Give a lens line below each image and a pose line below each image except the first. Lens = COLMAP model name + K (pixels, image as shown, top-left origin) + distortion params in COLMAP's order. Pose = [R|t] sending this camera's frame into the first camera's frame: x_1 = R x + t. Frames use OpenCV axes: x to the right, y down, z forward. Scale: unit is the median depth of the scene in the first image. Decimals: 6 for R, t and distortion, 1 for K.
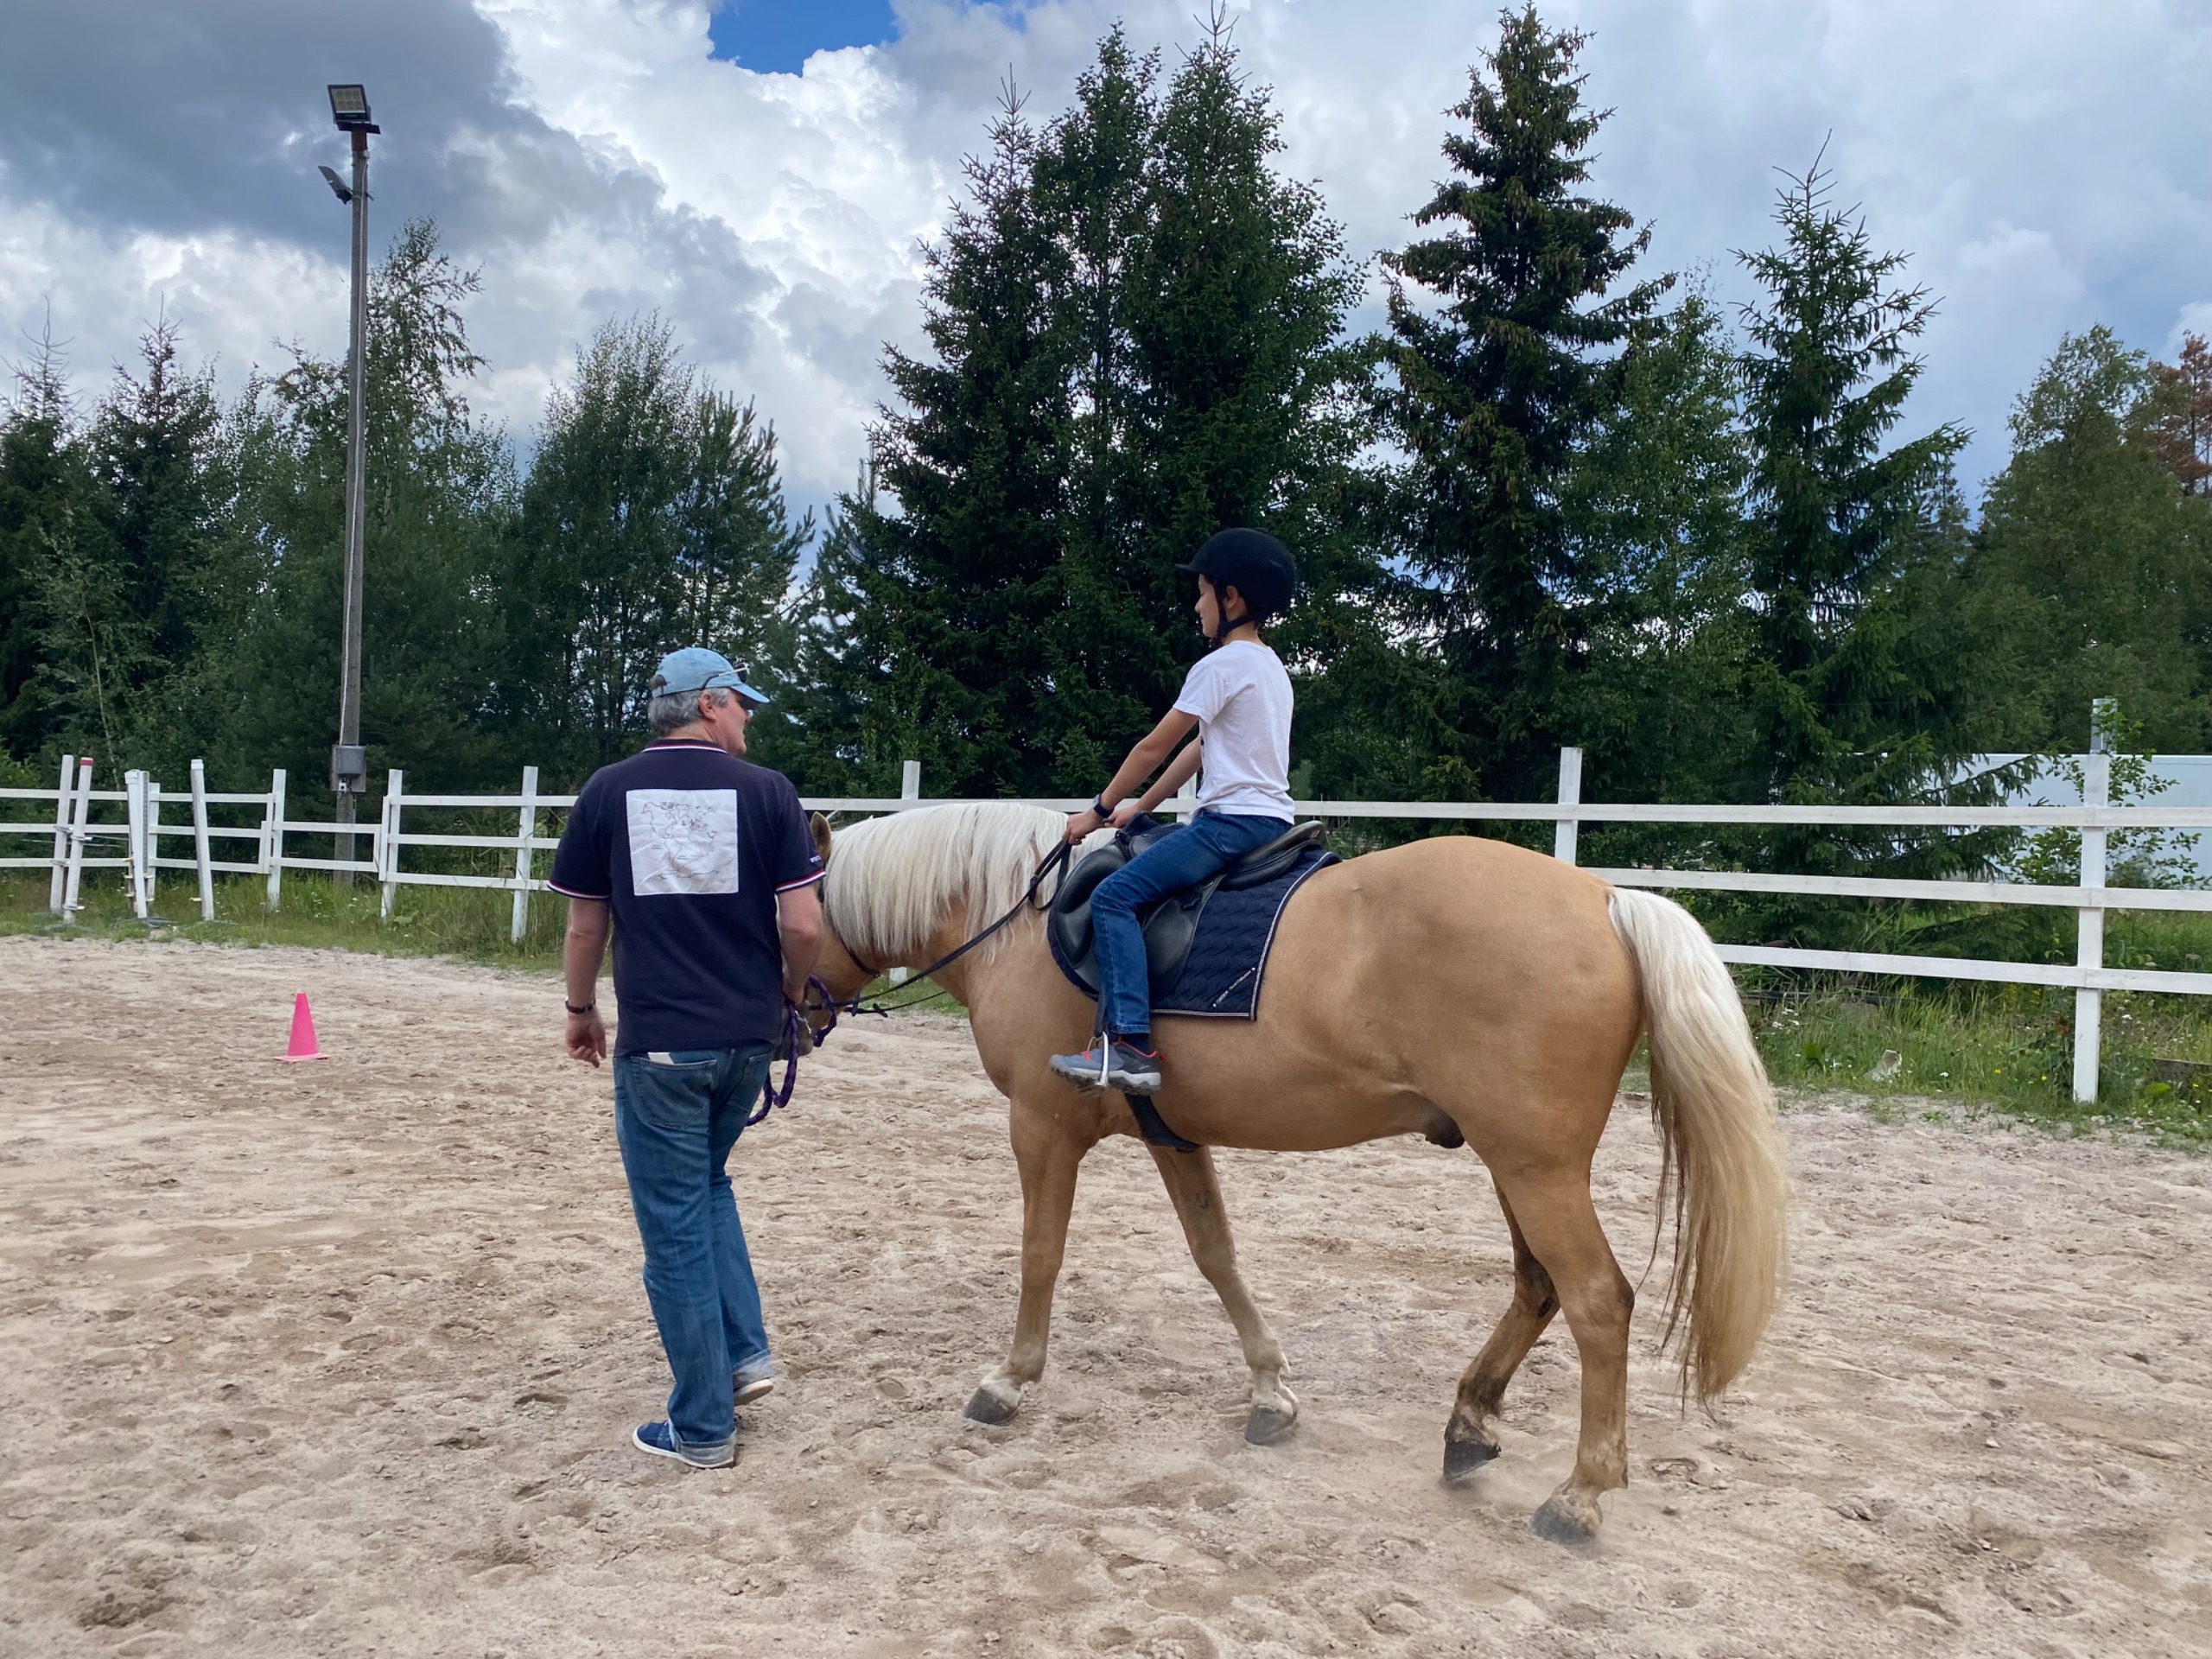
lens RADIAL K [[1648.1, 0, 1113.3], [0, 1648.1, 829.6], [0, 0, 1]] dist [0.002881, -0.006328]
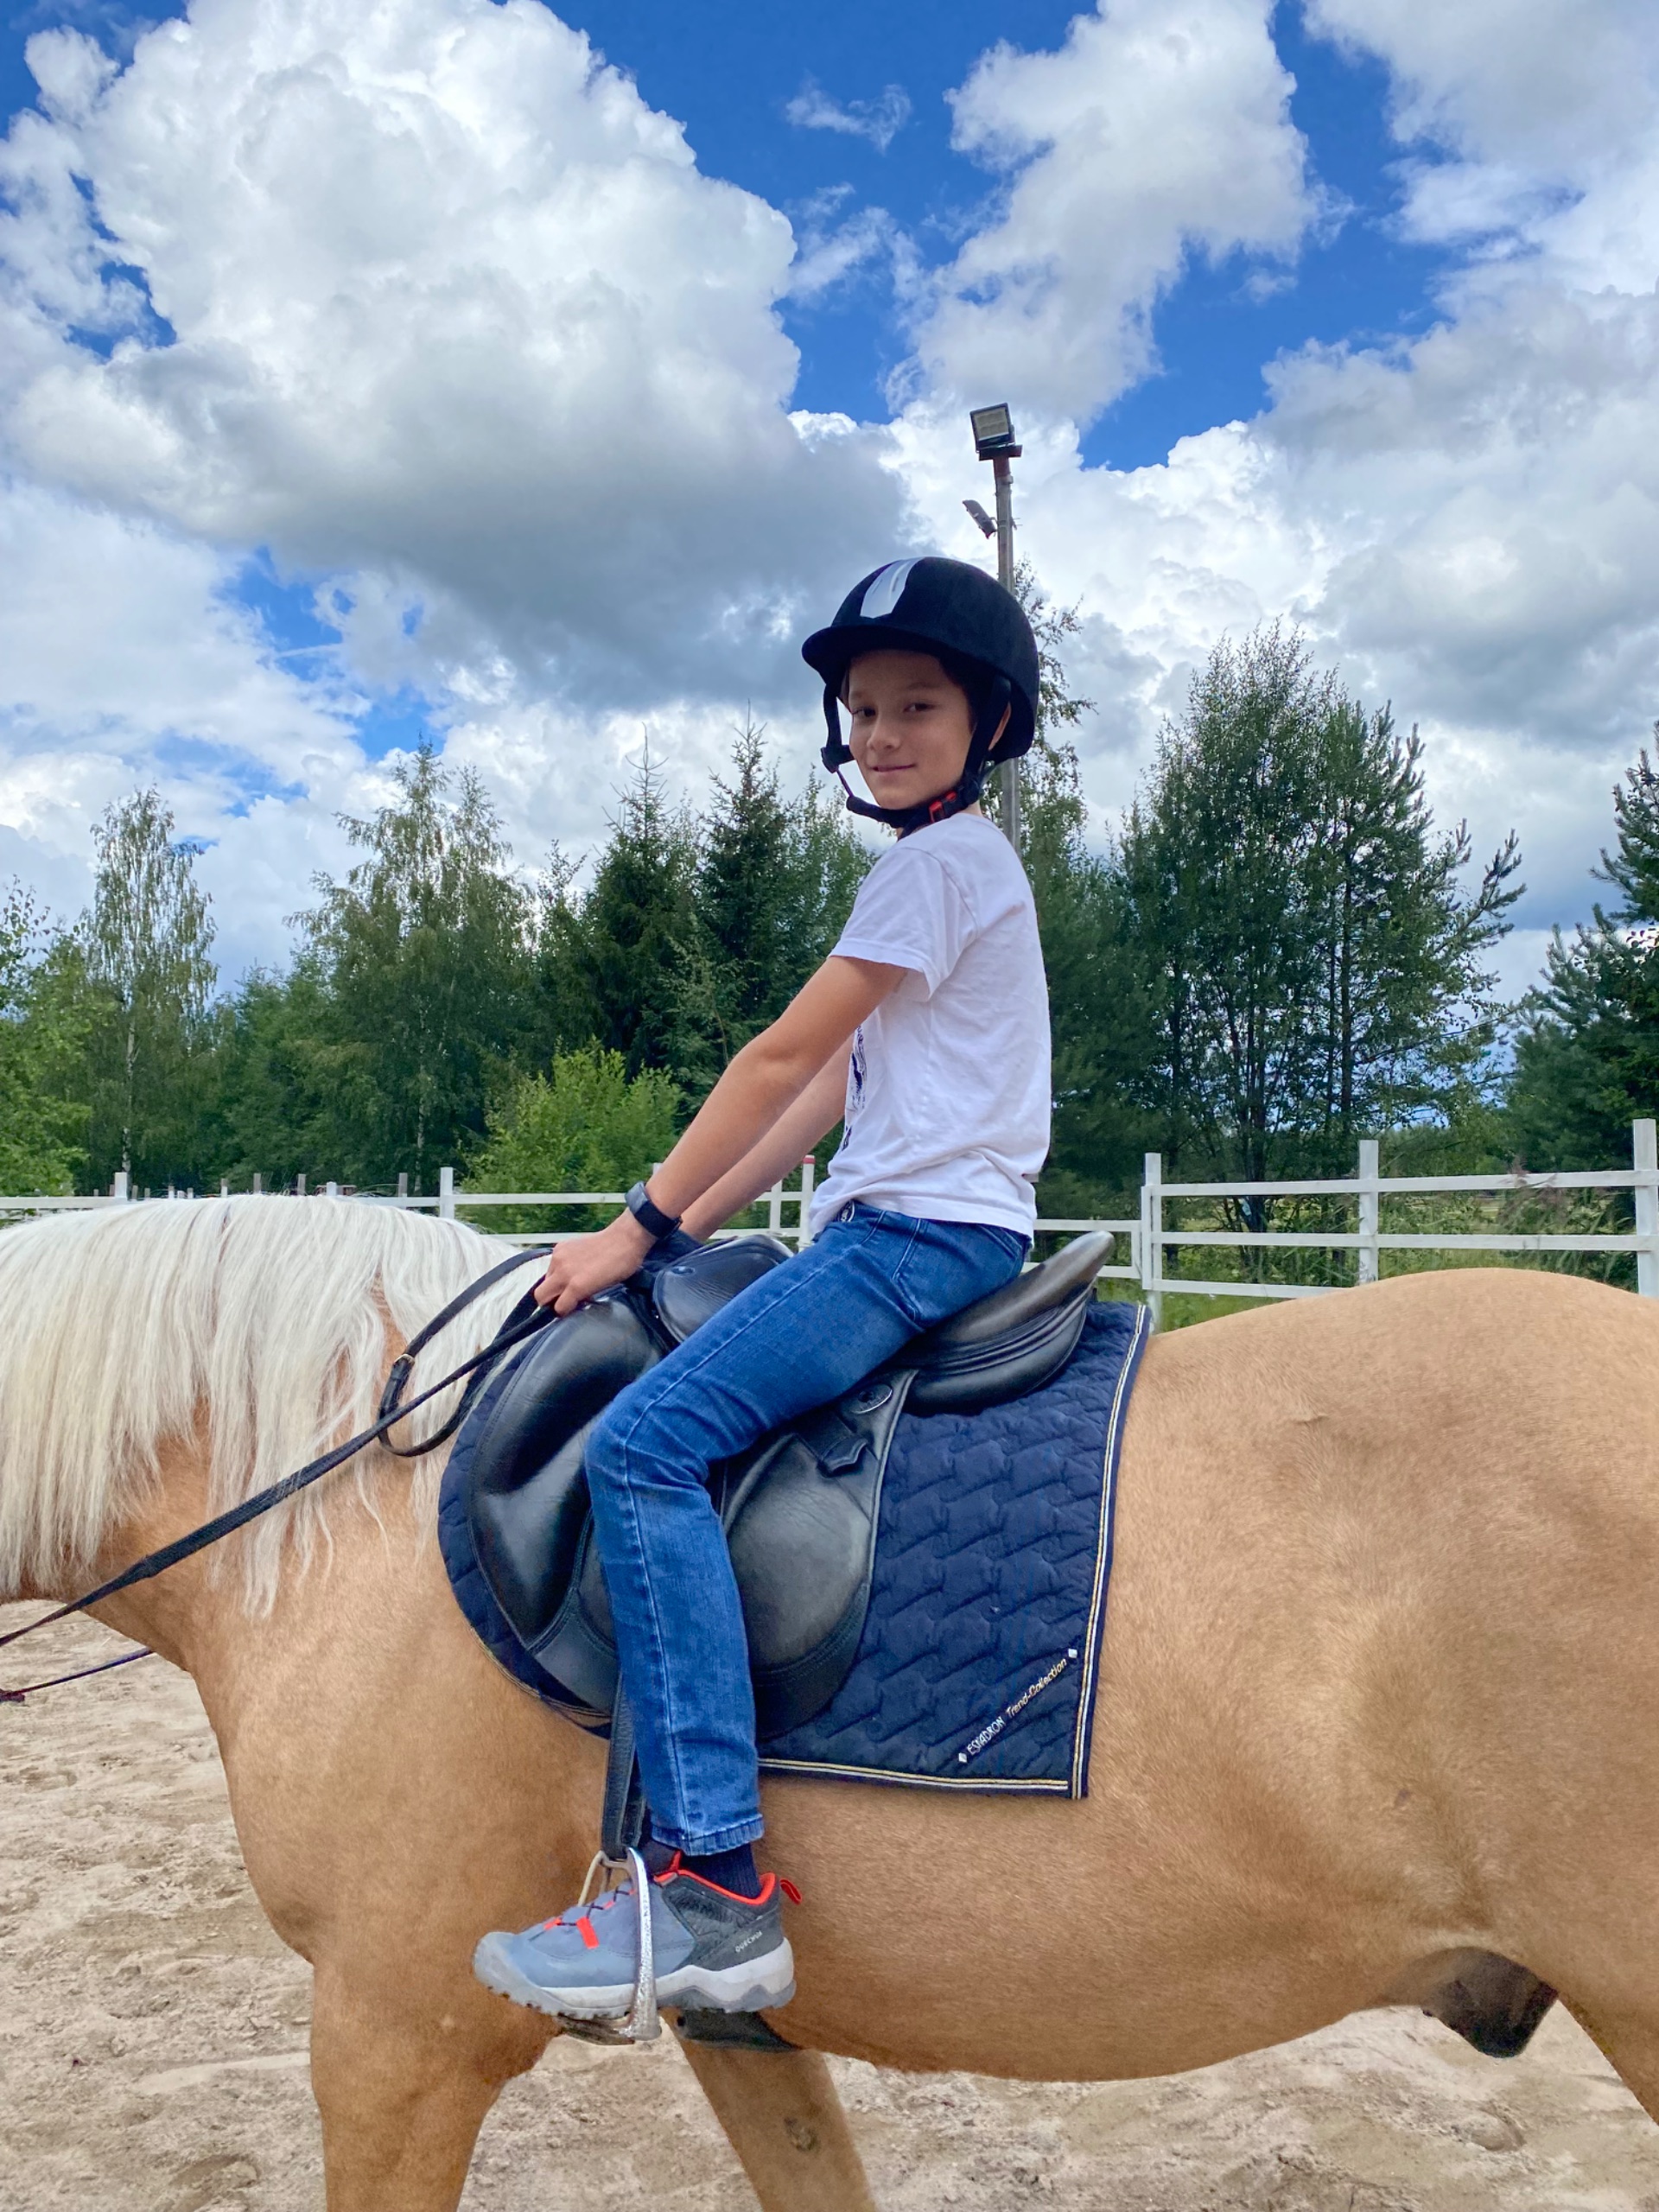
lens RADIAL K [[1648.1, 0, 830.8], [0, 1648.1, 1106.7], [0, 0, 1]] dist [0.002881, -0.006328]
pose [[0.916581, -0.059808, -0.395350, -0.204304], [0.035809, 0.997055, -0.067815, -0.007579], [0.398241, 0.048001, 0.916024, 0.145811]]
